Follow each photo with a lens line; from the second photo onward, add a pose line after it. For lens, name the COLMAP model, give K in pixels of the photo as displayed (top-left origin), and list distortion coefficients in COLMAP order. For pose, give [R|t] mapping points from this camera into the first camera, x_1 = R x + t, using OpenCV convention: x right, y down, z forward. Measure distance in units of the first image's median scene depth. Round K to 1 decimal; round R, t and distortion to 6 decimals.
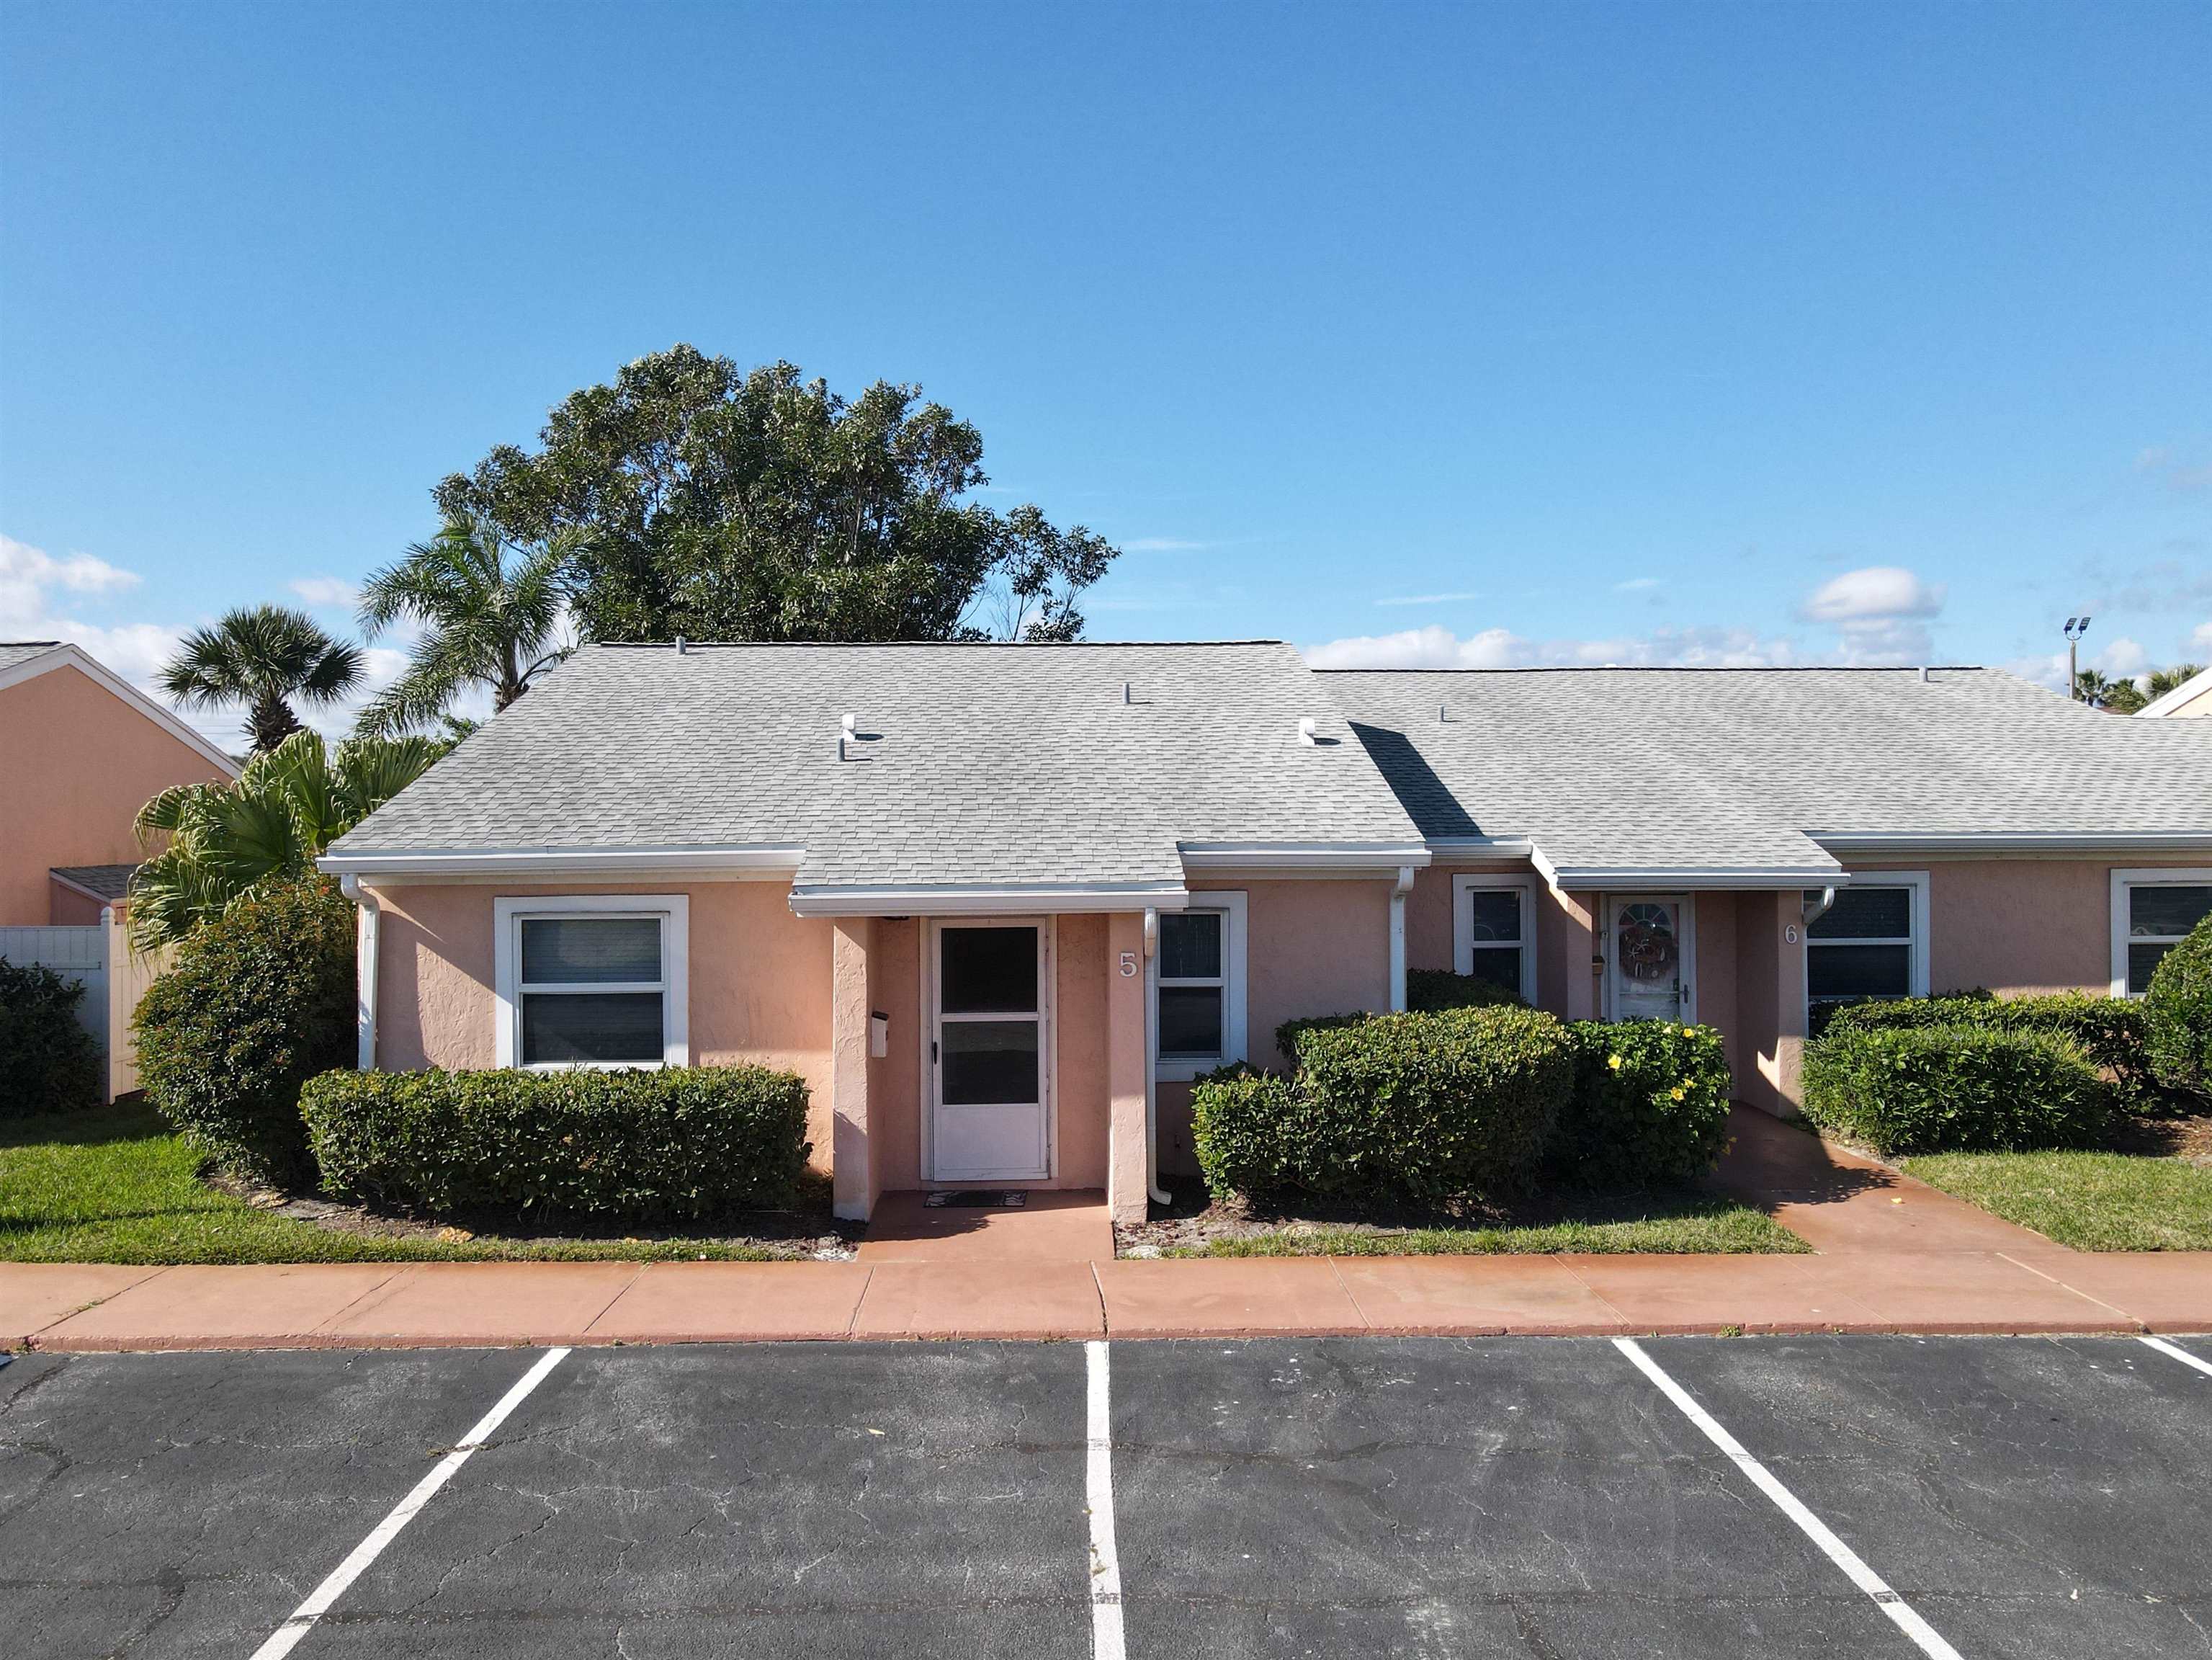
lens RADIAL K [[1570.4, 0, 1092.5], [0, 1570.4, 828.6], [0, 0, 1]] dist [-0.003052, 0.027669]
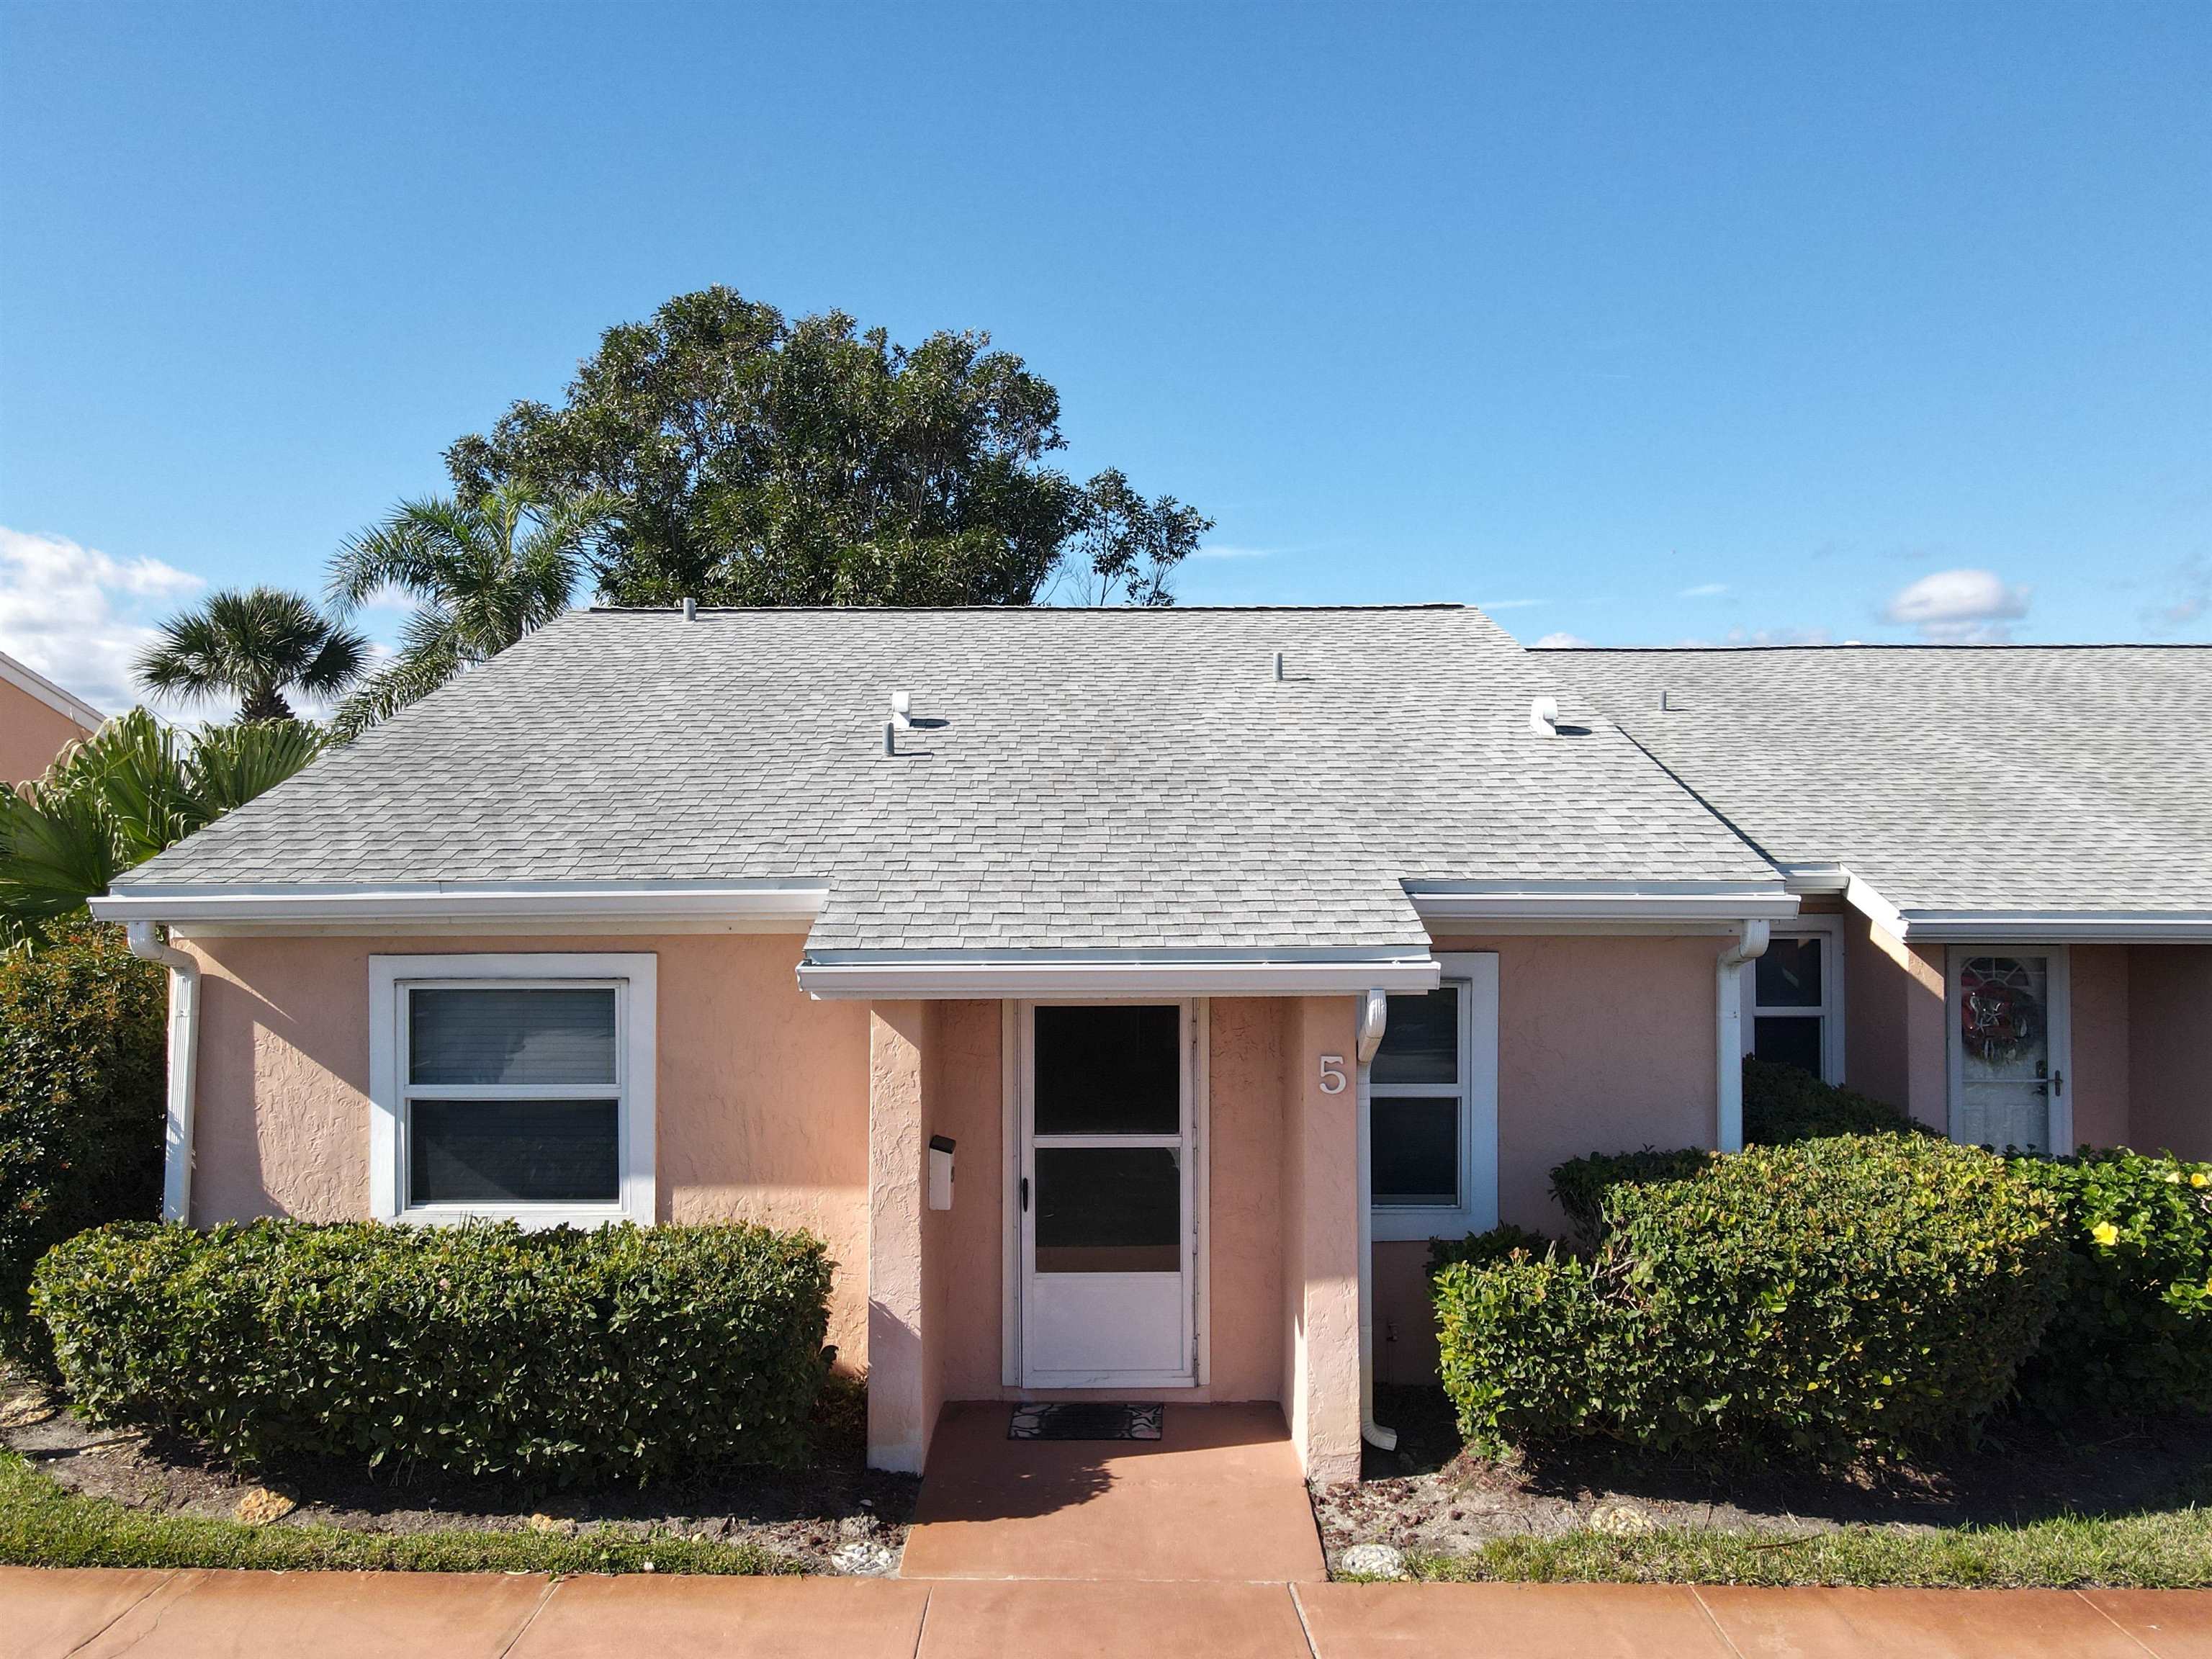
lens RADIAL K [[1570.2, 0, 1092.4], [0, 1570.2, 825.9], [0, 0, 1]] dist [-0.003052, 0.027669]
pose [[0.999207, 0.003794, -0.039647, -0.048562], [-0.003990, 0.999980, -0.004858, -0.009998], [0.039628, 0.005013, 0.999202, 0.358659]]
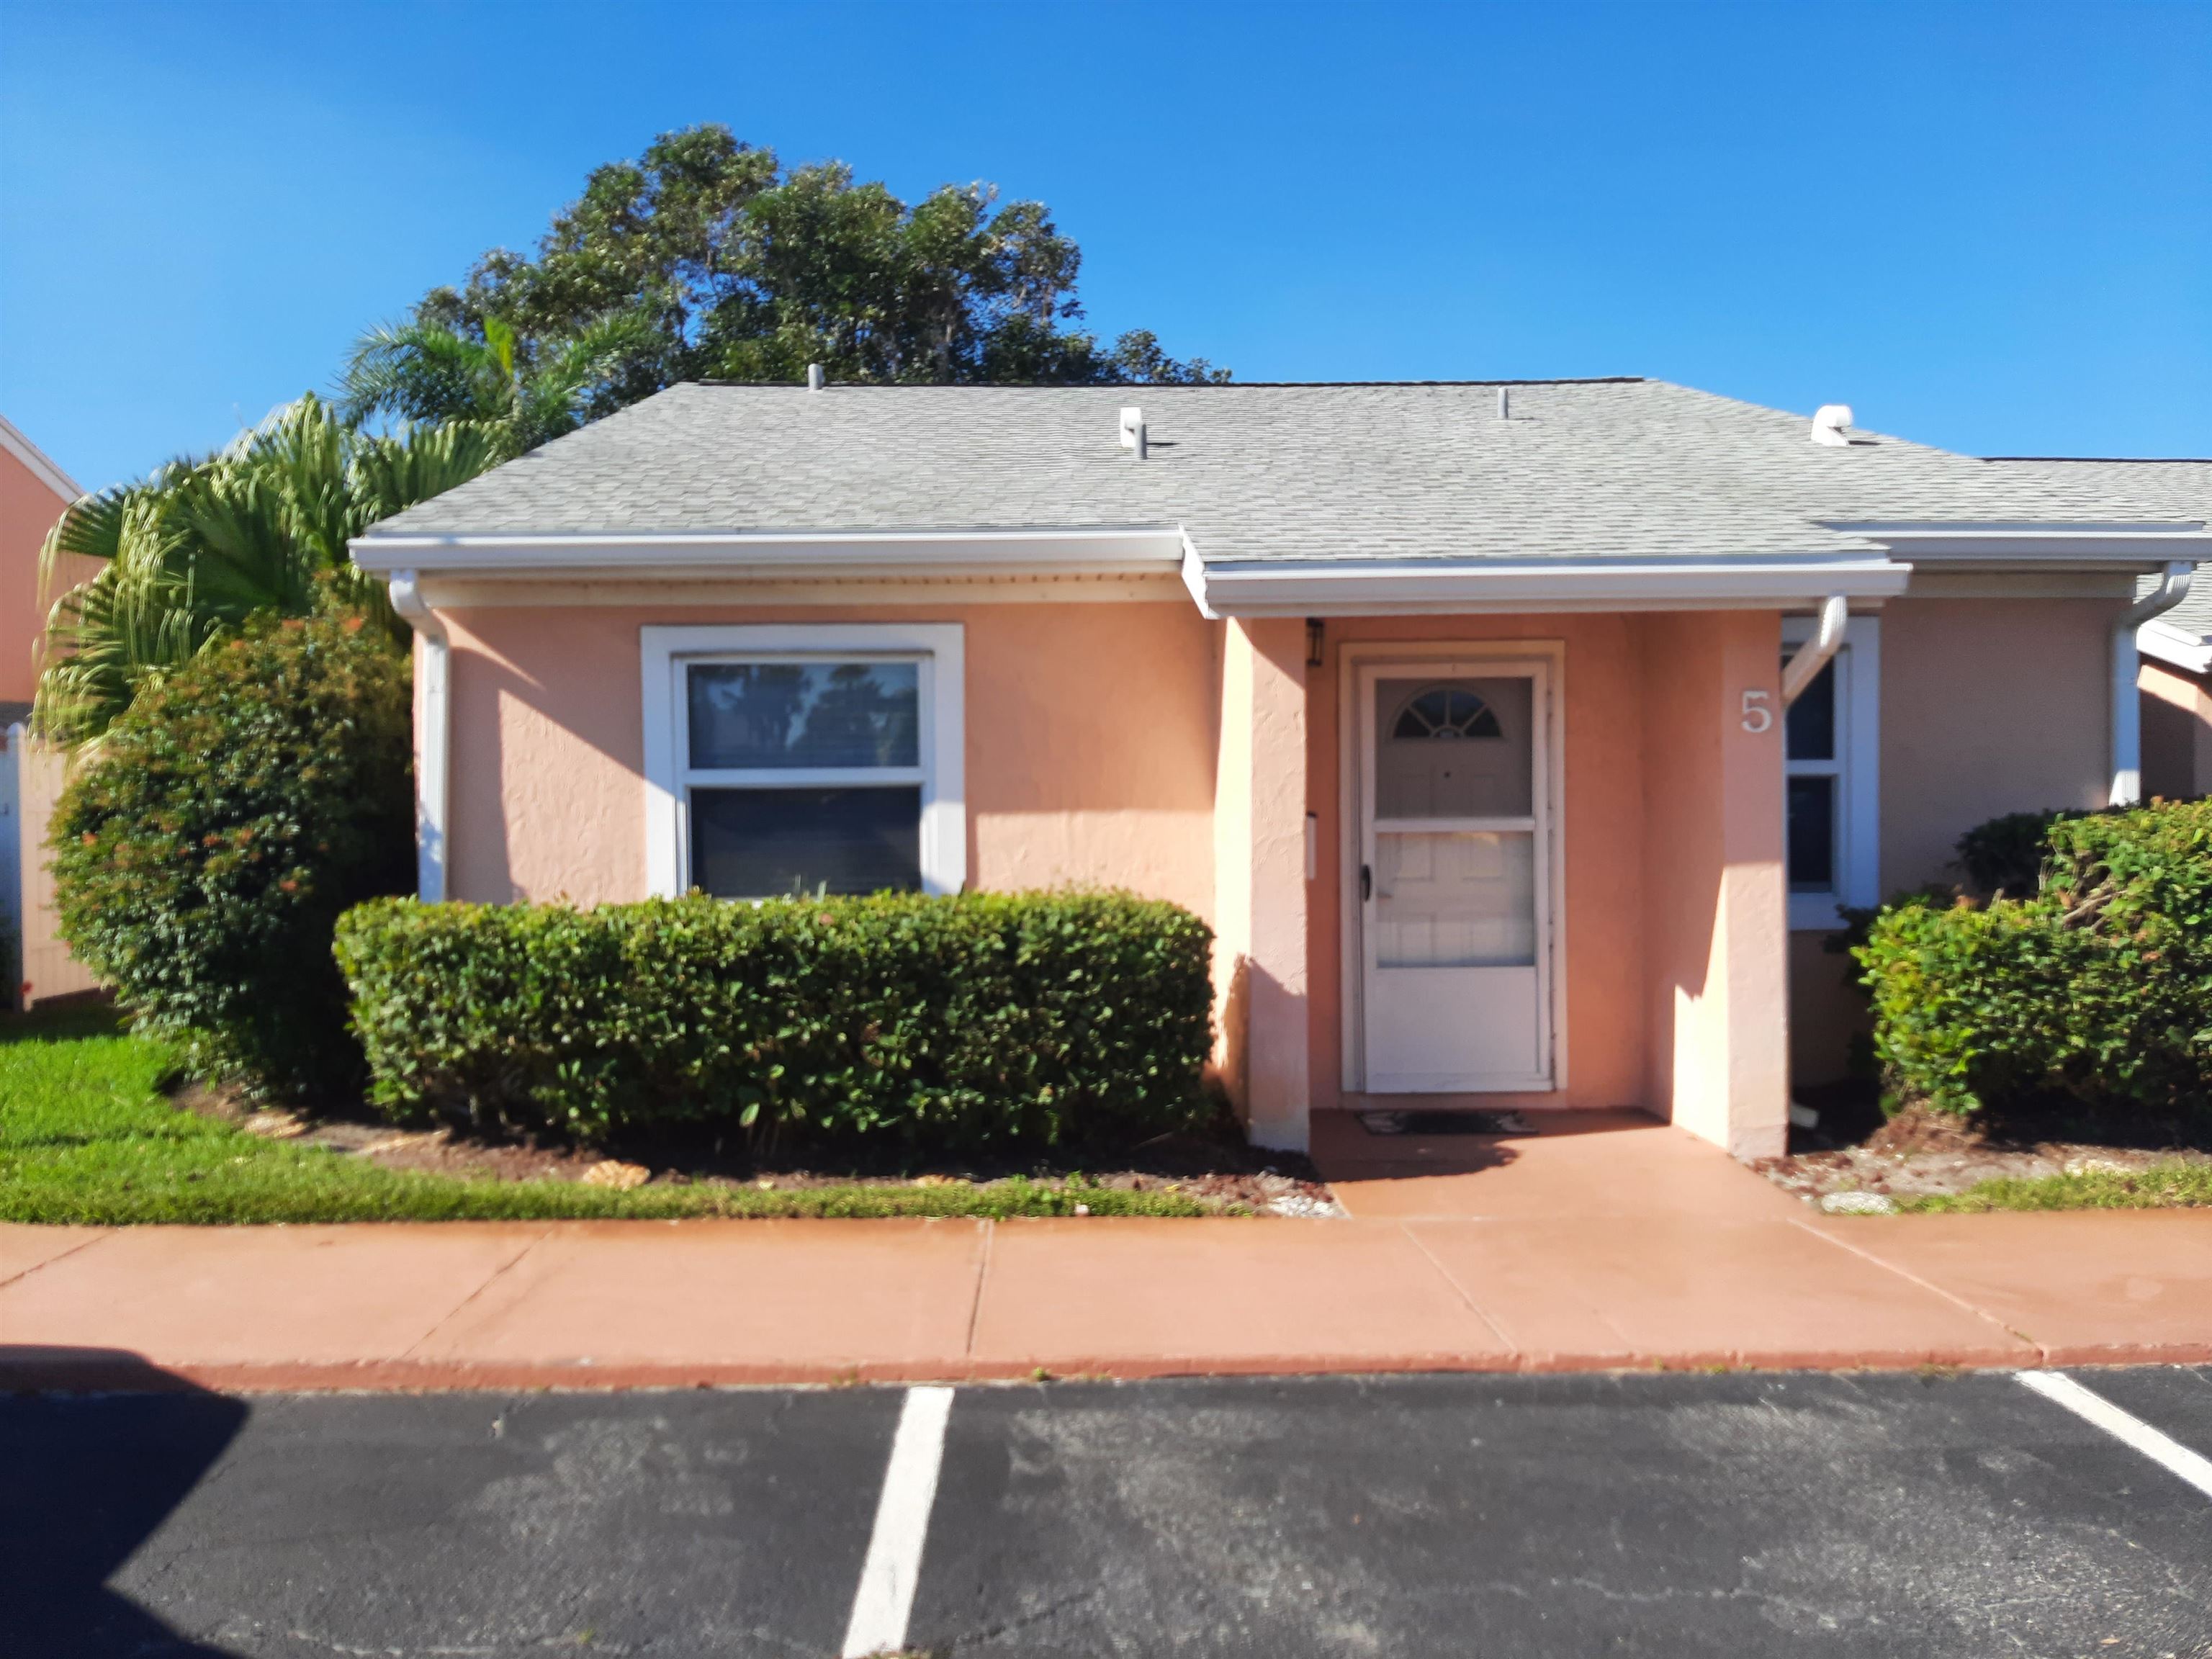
lens RADIAL K [[1648.1, 0, 1069.1], [0, 1648.1, 838.9], [0, 0, 1]] dist [0.044255, -0.063087]
pose [[0.999971, -0.004099, -0.006464, -0.223354], [0.004253, 0.999704, 0.023973, 0.116245], [0.006364, -0.024000, 0.999692, 0.383627]]
